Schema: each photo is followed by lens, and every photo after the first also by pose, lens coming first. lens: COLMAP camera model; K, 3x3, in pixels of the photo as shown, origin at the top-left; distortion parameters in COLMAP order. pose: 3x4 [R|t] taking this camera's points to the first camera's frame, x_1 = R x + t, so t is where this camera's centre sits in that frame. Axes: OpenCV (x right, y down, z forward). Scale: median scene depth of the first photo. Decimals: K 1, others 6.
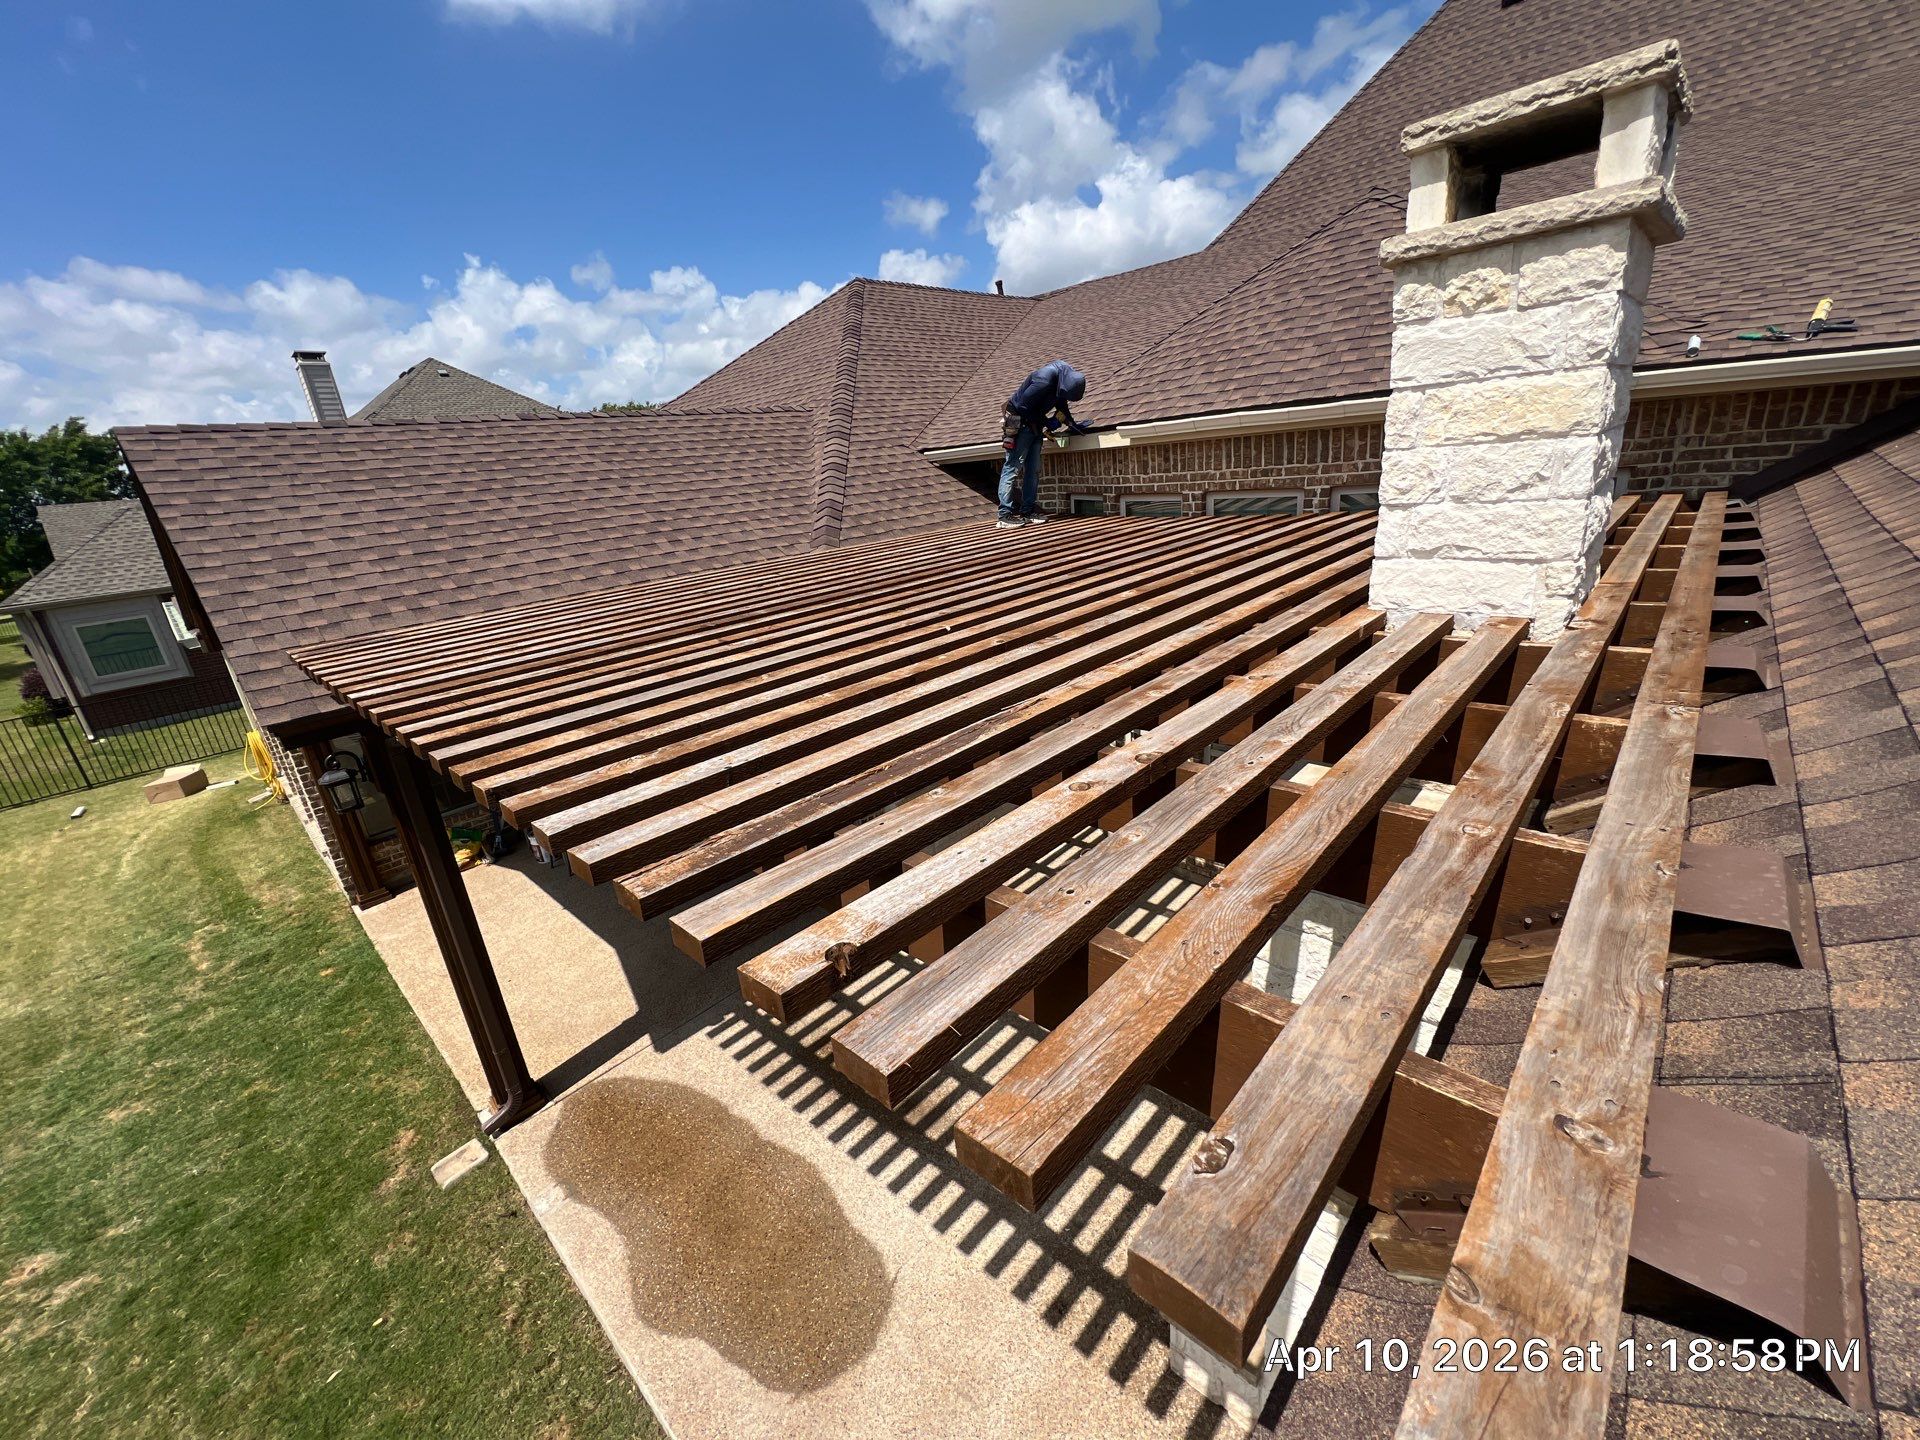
lens RADIAL K [[767.2, 0, 950.8], [0, 767.2, 715.2], [0, 0, 1]] dist [-0.001867, 0.000163]
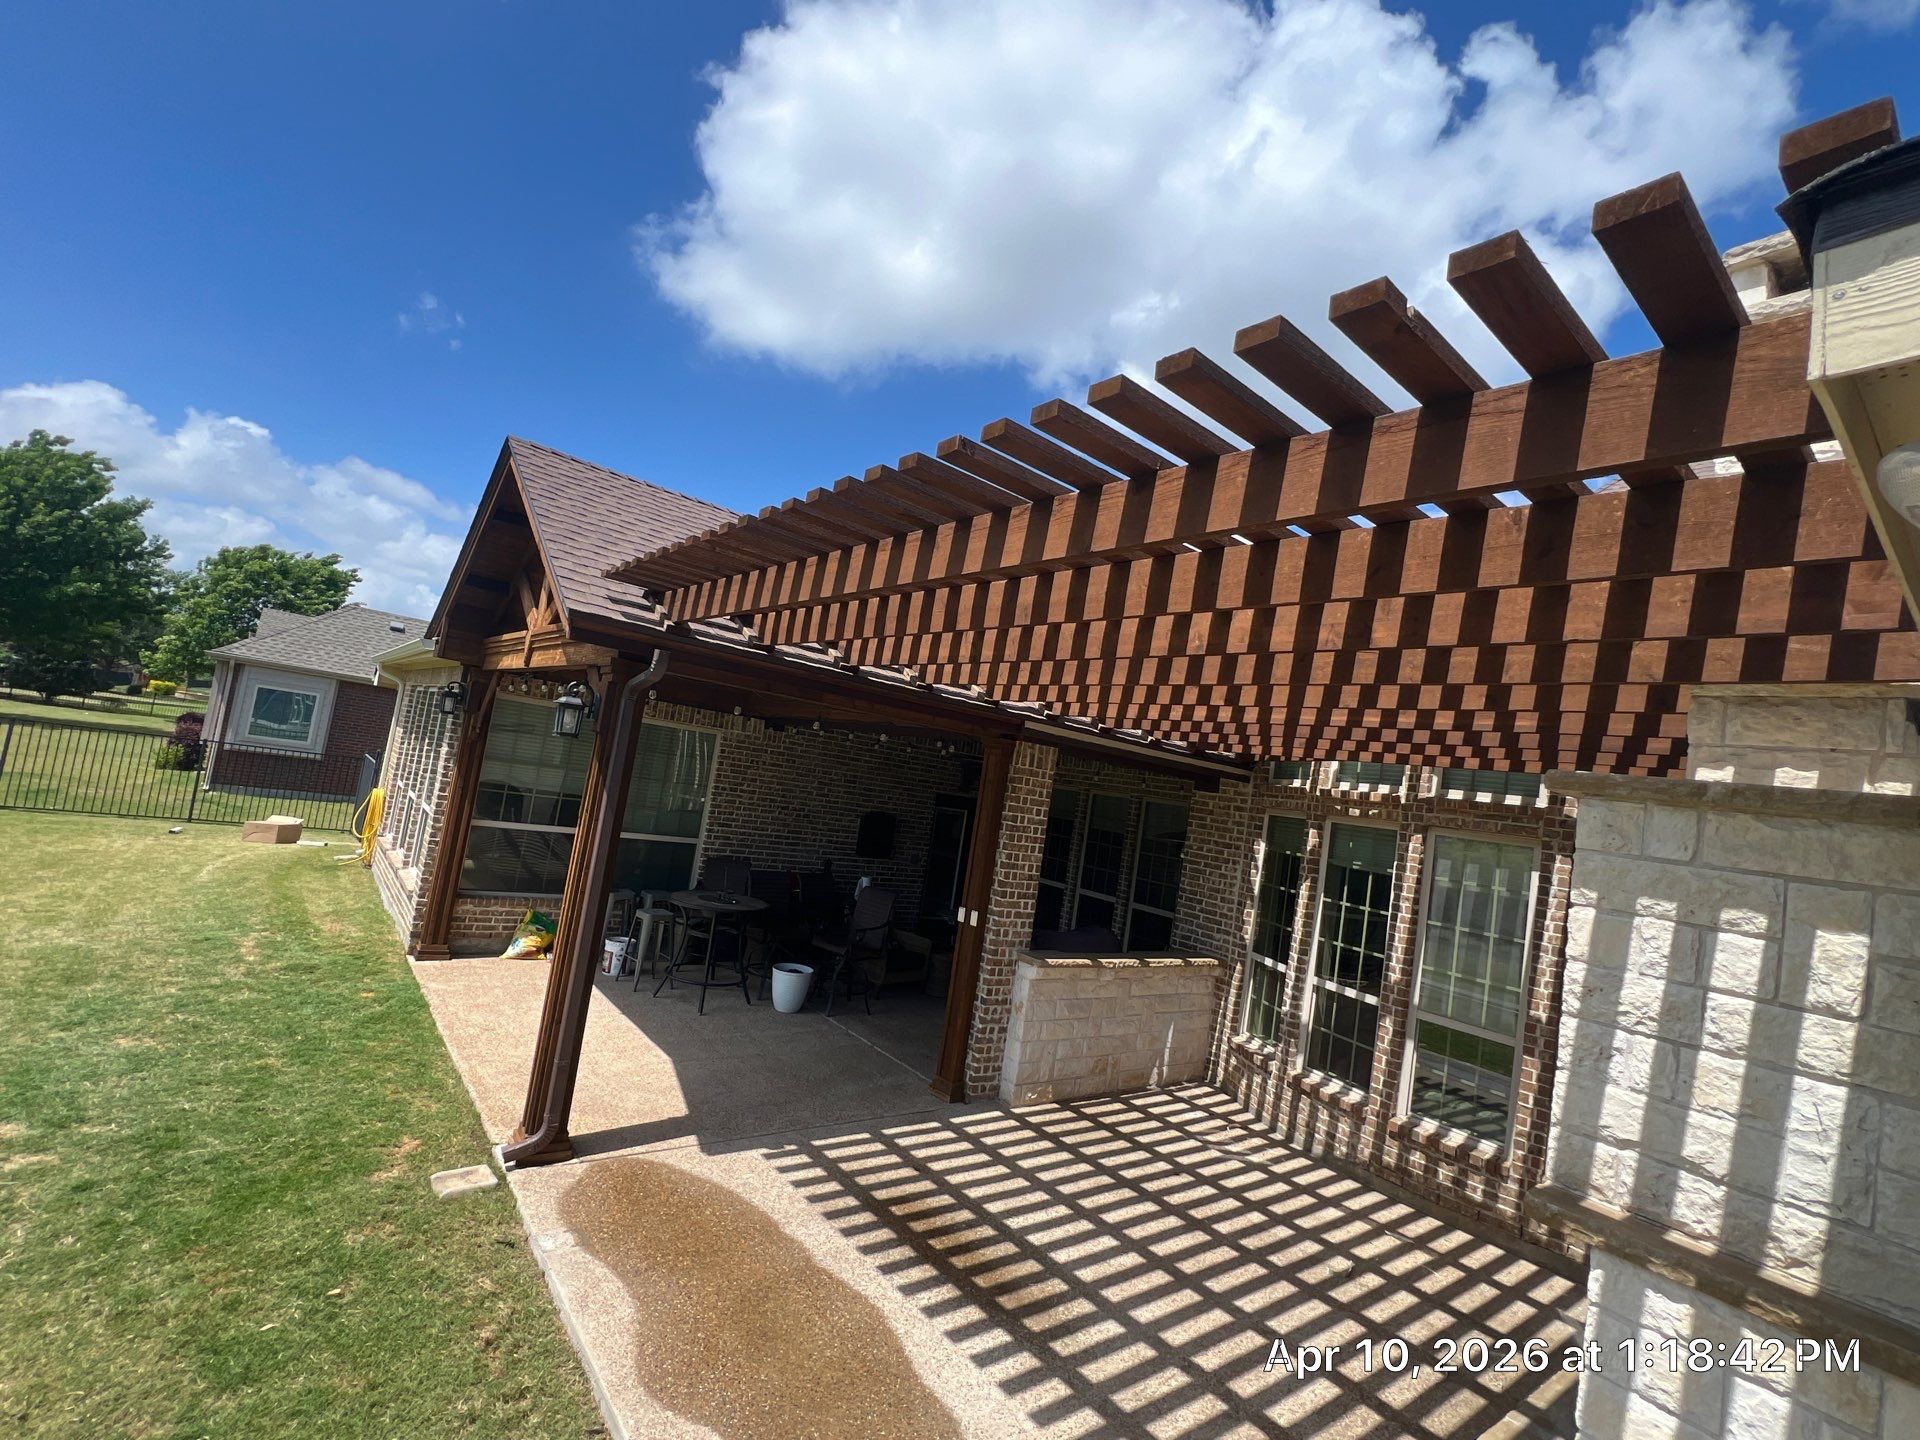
lens RADIAL K [[859.1, 0, 949.5], [0, 859.1, 713.7], [0, 0, 1]] dist [-0.002330, 0.000681]
pose [[0.959628, 0.229310, -0.162881, -0.095931], [-0.275316, 0.884317, -0.377072, 0.329310], [0.057572, 0.406693, 0.911749, -0.022928]]
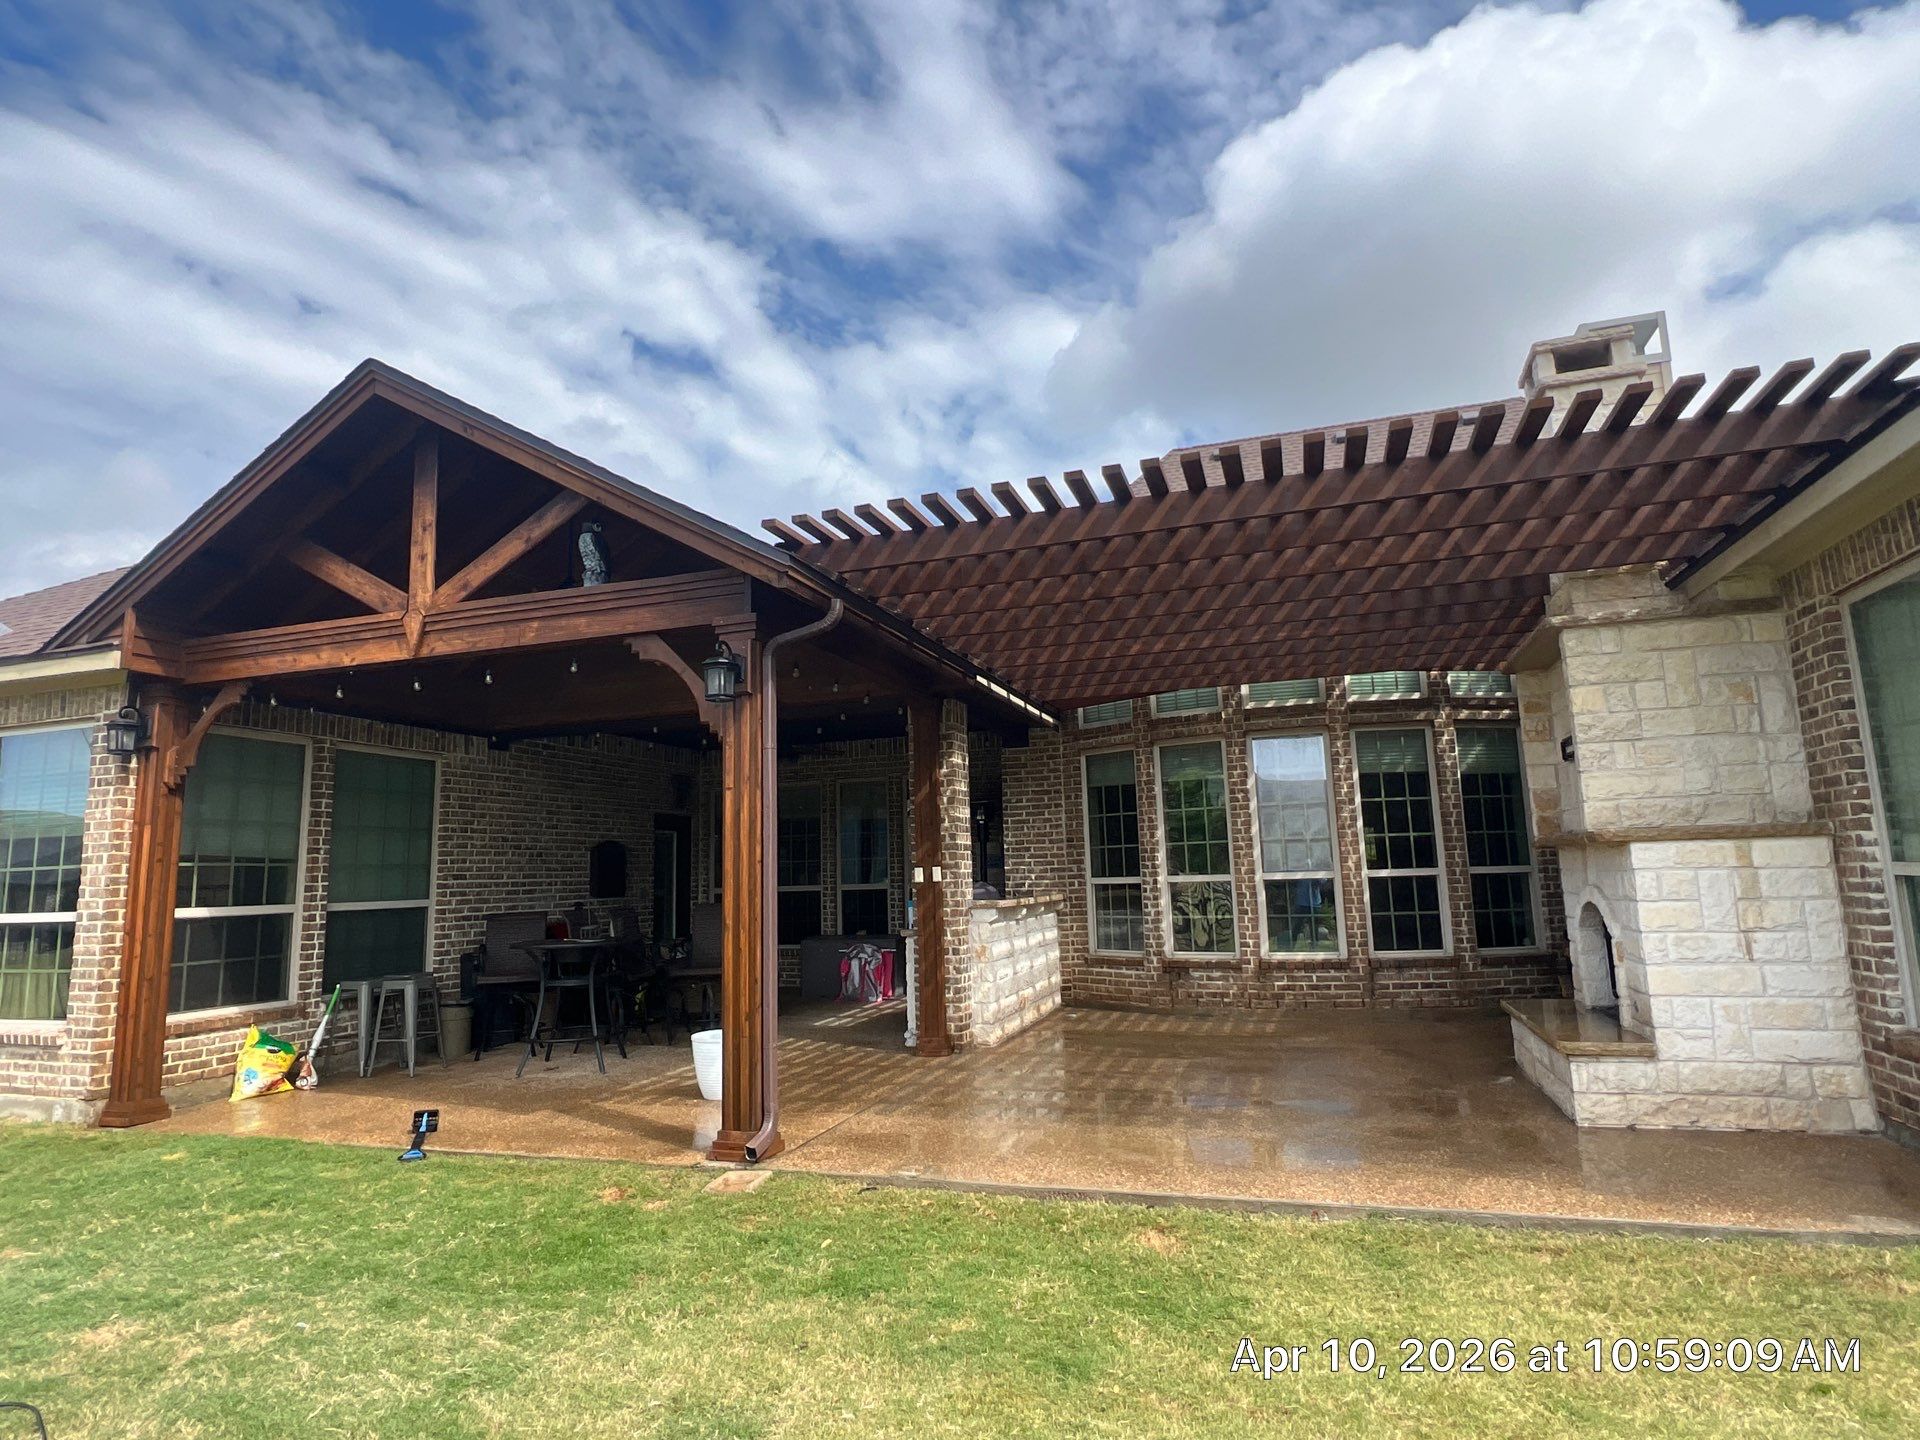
lens RADIAL K [[1057.9, 0, 946.4], [0, 1057.9, 715.3], [0, 0, 1]] dist [-0.002122, 0.000495]
pose [[0.904916, 0.129413, 0.405437, -0.899656], [0.082511, 0.881224, -0.465441, 0.654430], [-0.417515, 0.454638, 0.786756, -0.111601]]
